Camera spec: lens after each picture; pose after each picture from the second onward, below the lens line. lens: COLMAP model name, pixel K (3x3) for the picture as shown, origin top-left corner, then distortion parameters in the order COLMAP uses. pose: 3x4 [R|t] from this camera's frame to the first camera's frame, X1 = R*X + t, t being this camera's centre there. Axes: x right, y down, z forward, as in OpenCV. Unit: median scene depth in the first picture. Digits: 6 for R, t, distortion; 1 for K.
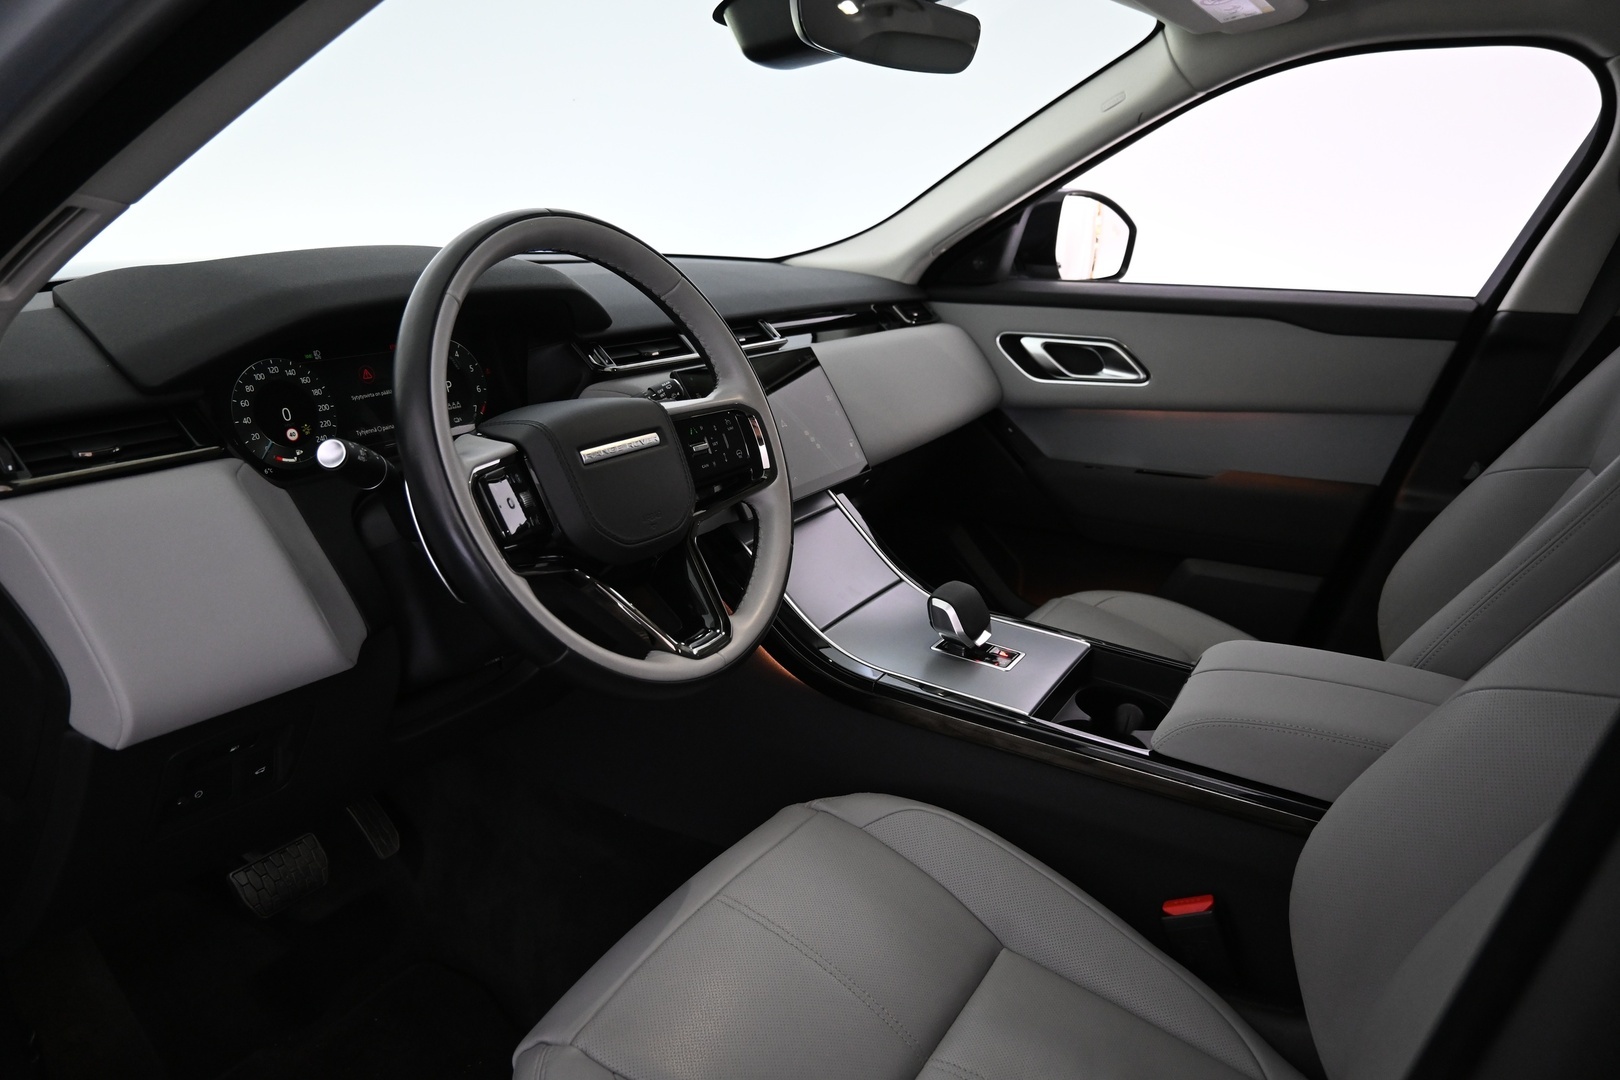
lens RADIAL K [[1104.0, 0, 812.9], [0, 1104.0, 530.1], [0, 0, 1]] dist [0.004728, -0.006955]
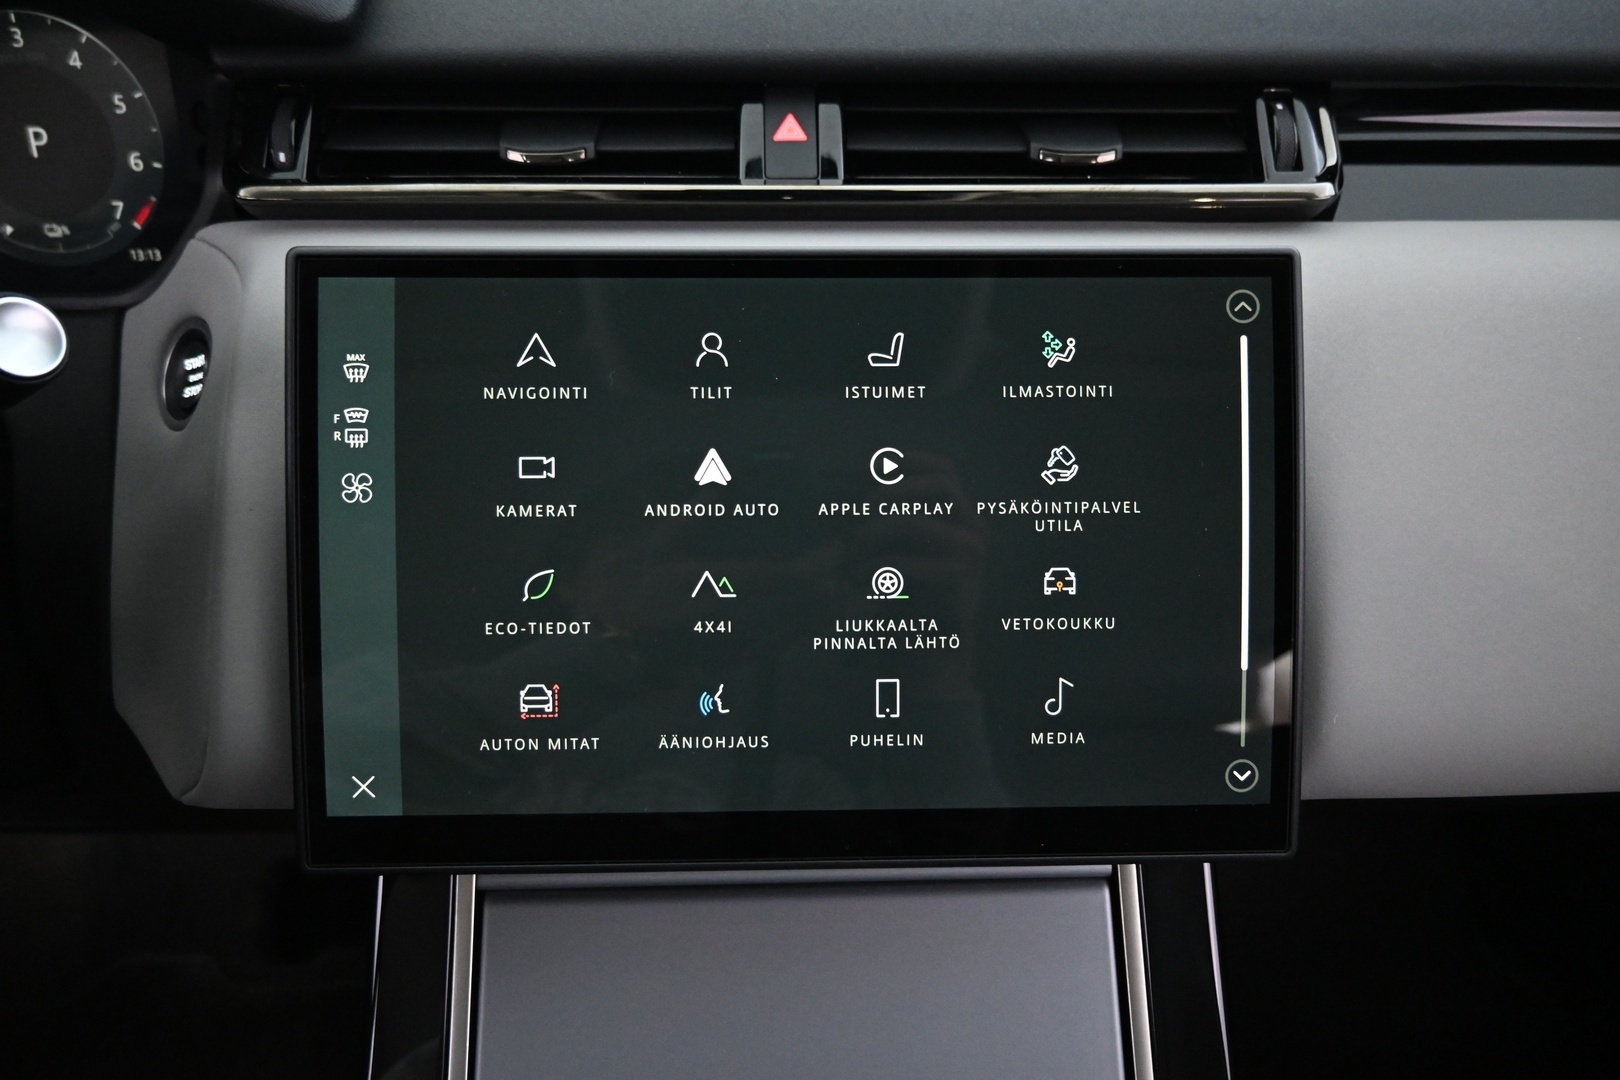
lens RADIAL K [[1104.0, 0, 810.6], [0, 1104.0, 540.1], [0, 0, 1]] dist [0.004728, -0.006955]
pose [[0.521647, 0.462962, -0.716624, 0.196547], [-0.238604, 0.885611, 0.398448, -0.262102], [0.819117, -0.036860, 0.572441, 1.137994]]
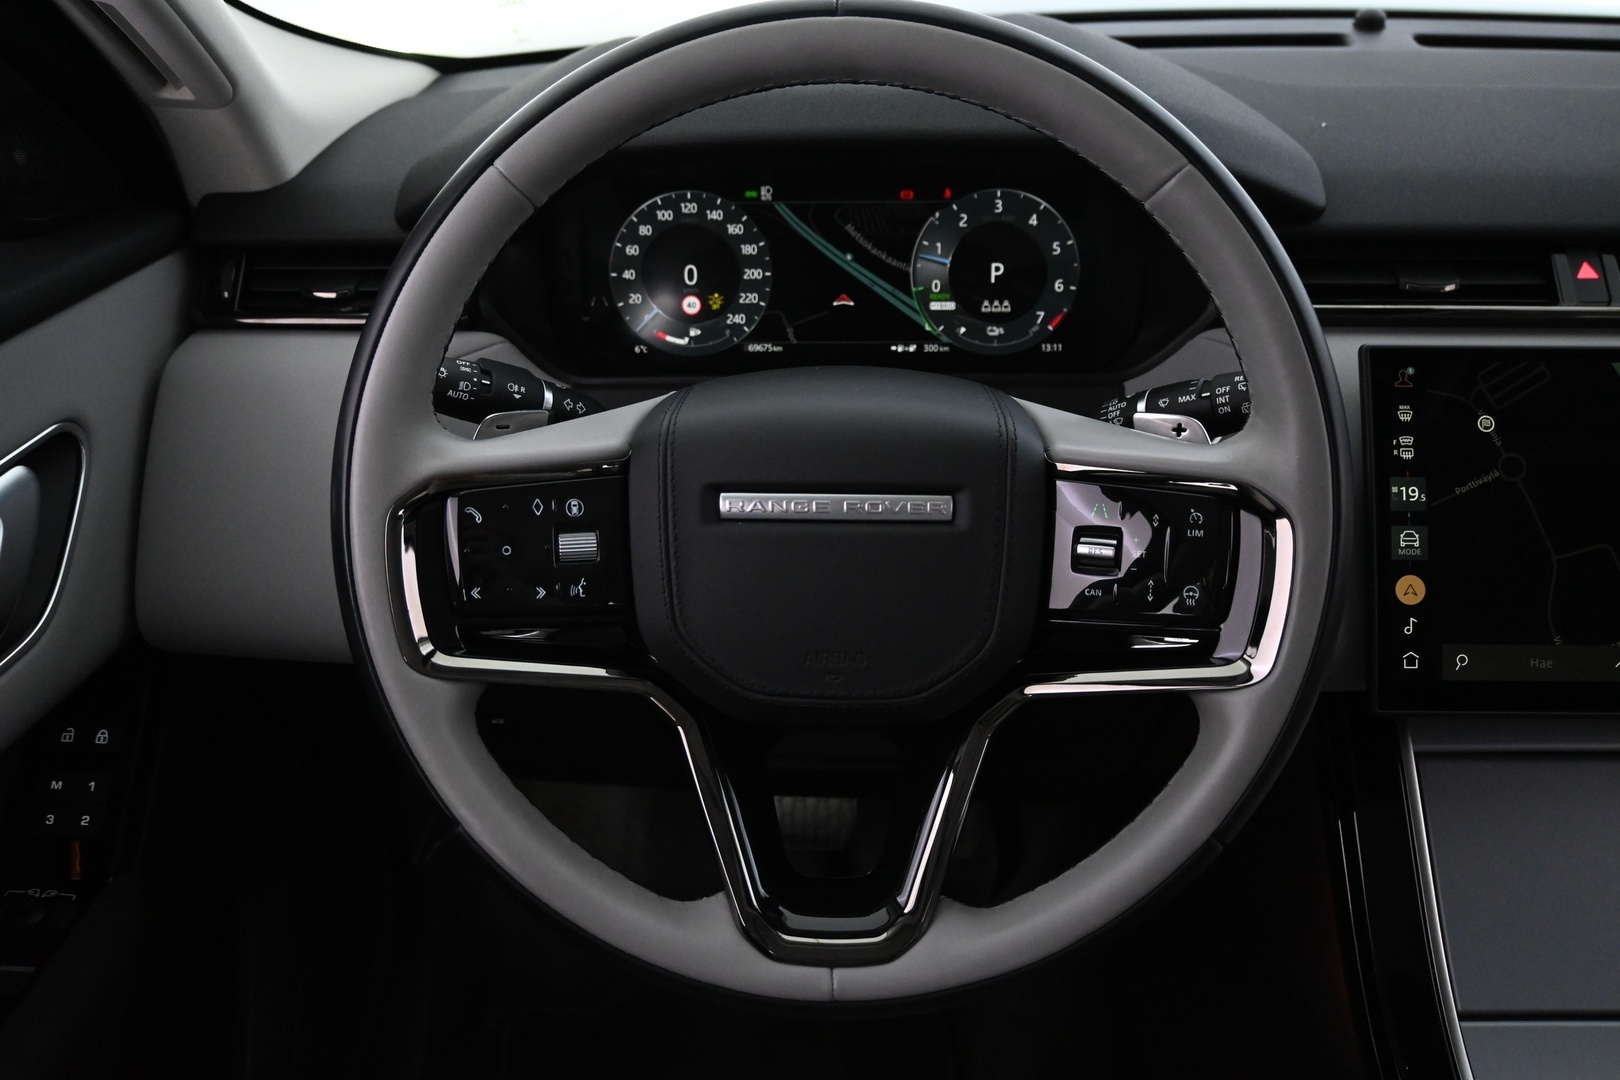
lens RADIAL K [[1327.6, 0, 819.3], [0, 1327.6, 541.4], [0, 0, 1]] dist [-0.014080, 0.016552]
pose [[0.479851, 0.387769, -0.787006, 0.276822], [-0.232994, 0.921138, 0.311797, -0.225763], [0.845847, 0.033751, 0.532357, 0.622885]]
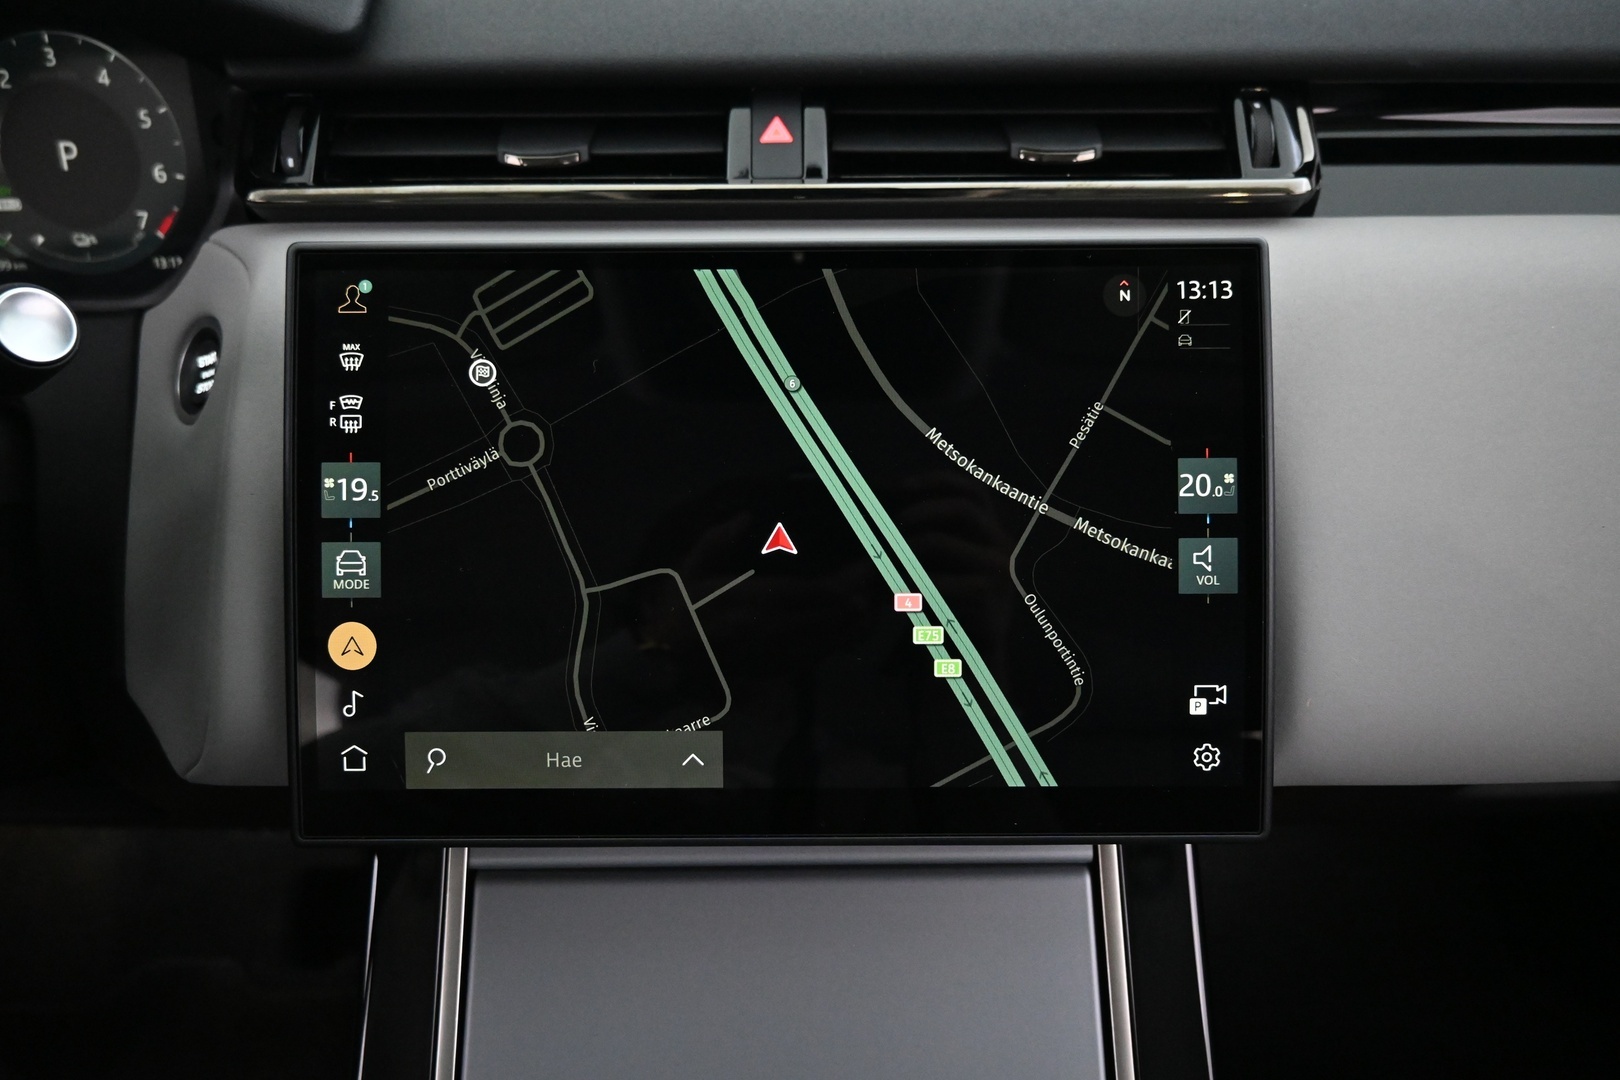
lens RADIAL K [[1104.0, 0, 811.3], [0, 1104.0, 542.6], [0, 0, 1]] dist [0.004728, -0.006955]
pose [[0.498435, 0.446712, -0.742975, 0.218112], [-0.227983, 0.894397, 0.384809, -0.257396], [0.836413, -0.022417, 0.547641, 1.147272]]
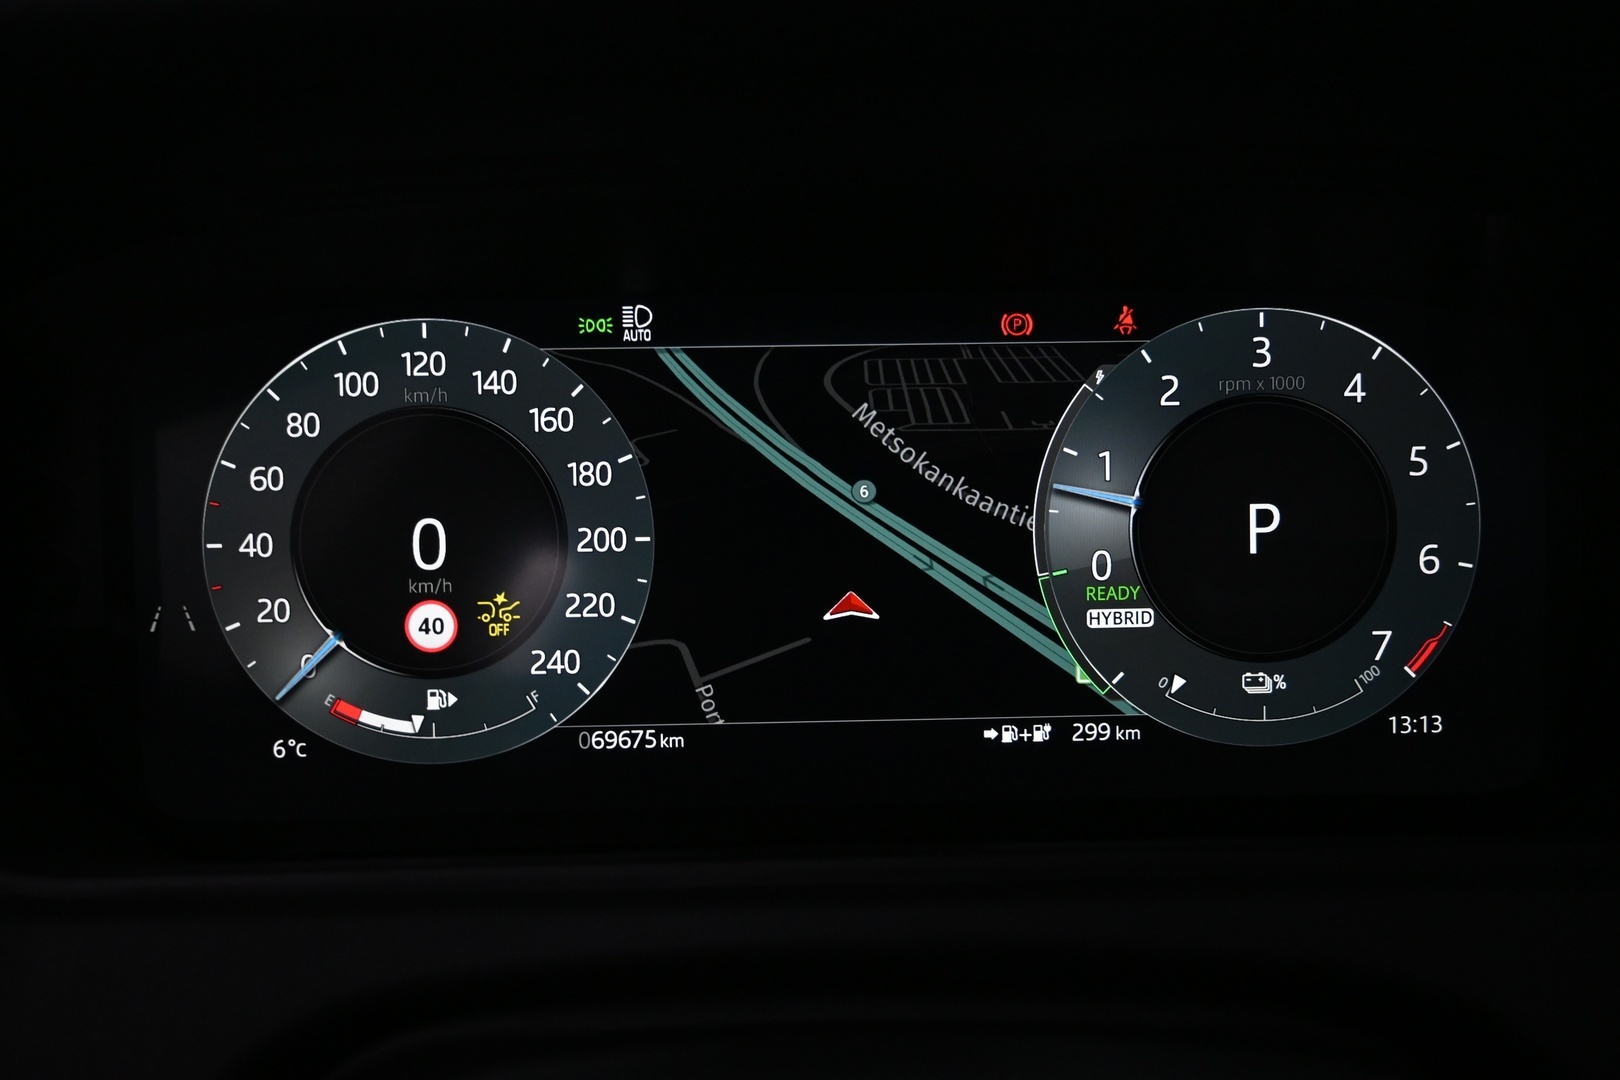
lens RADIAL K [[1327.6, 0, 818.8], [0, 1327.6, 534.3], [0, 0, 1]] dist [-0.014080, 0.016552]
pose [[0.521414, 0.226579, -0.822672, -0.180793], [-0.226748, 0.966231, 0.122404, -0.161662], [0.822626, 0.122716, 0.555183, 0.893086]]
